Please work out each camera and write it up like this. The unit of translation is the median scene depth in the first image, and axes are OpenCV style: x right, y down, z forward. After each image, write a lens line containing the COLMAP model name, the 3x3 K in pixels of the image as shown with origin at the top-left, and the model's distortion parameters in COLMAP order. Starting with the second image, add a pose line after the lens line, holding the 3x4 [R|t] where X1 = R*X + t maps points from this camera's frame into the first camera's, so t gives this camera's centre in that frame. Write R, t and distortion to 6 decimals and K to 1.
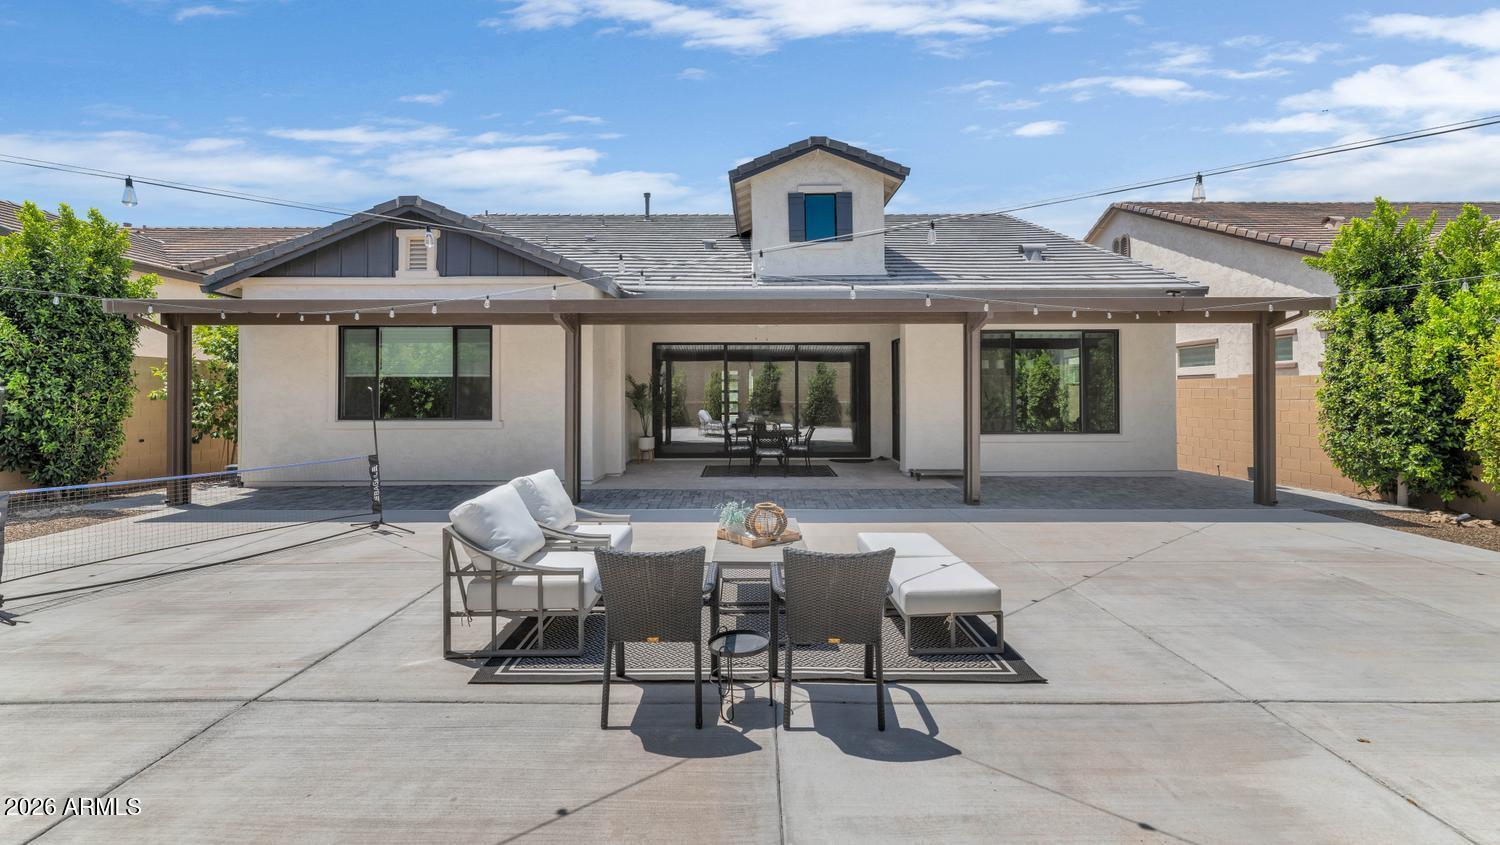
lens RADIAL K [[646.6, 0, 751.7], [0, 646.6, 386.8], [0, 0, 1]] dist [0.003122, 0.000270]
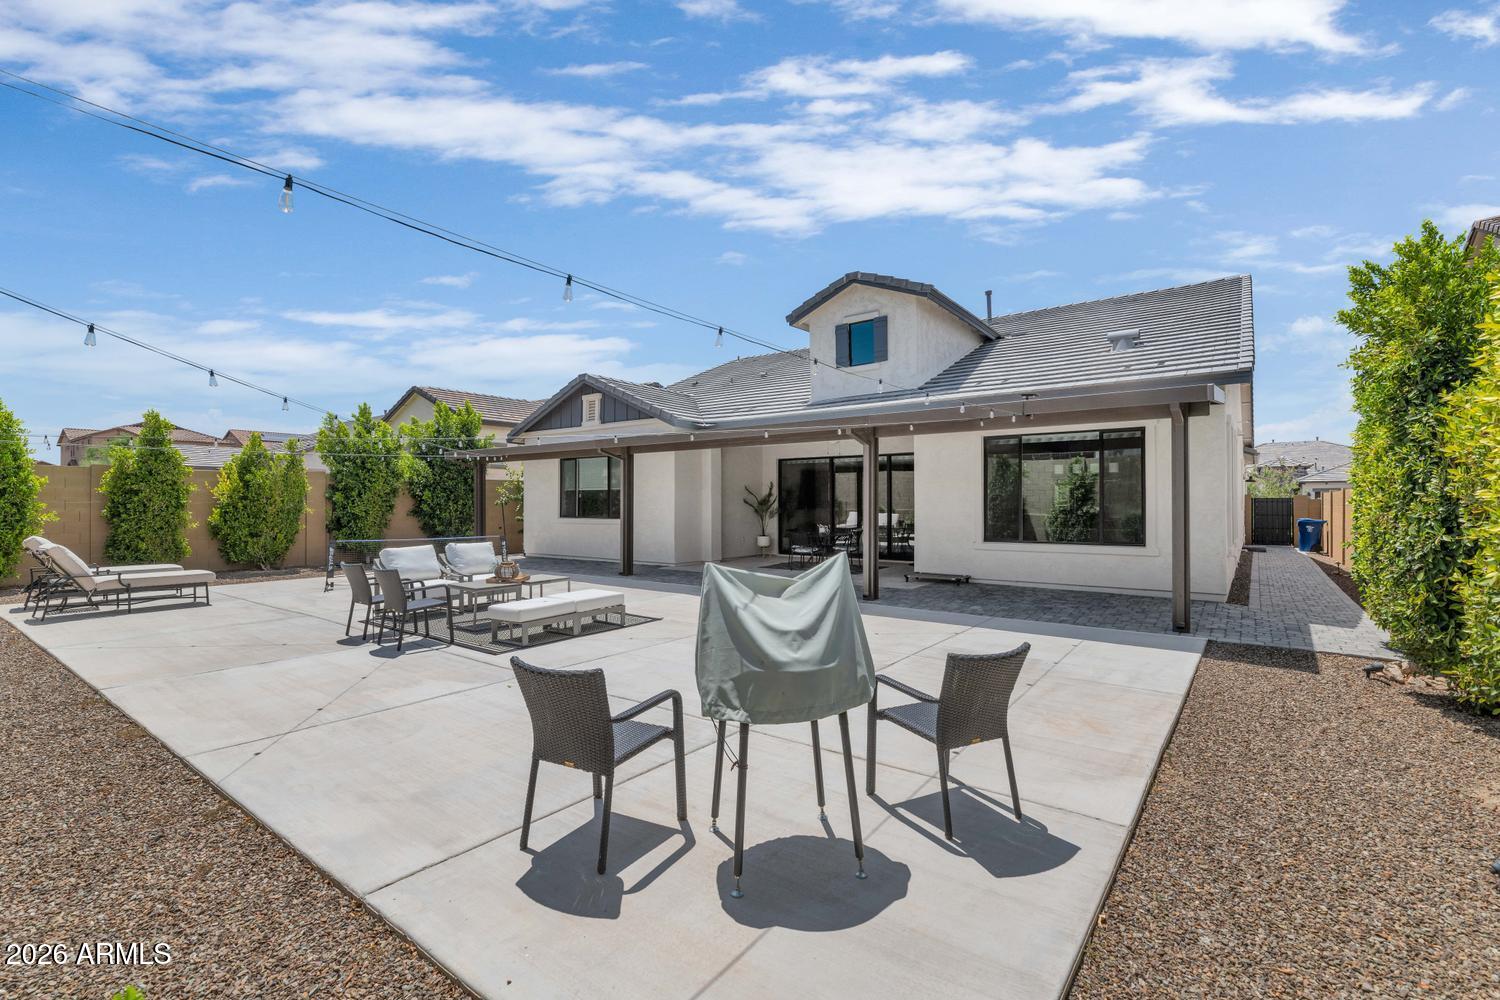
lens RADIAL K [[667.3, 0, 750.1], [0, 667.3, 502.9], [0, 0, 1]] dist [-0.001969, -0.000050]
pose [[0.801236, 0.001068, -0.598347, 0.687910], [0.006287, 0.999928, 0.010204, 0.001337], [0.598315, -0.011937, 0.801172, -0.044283]]
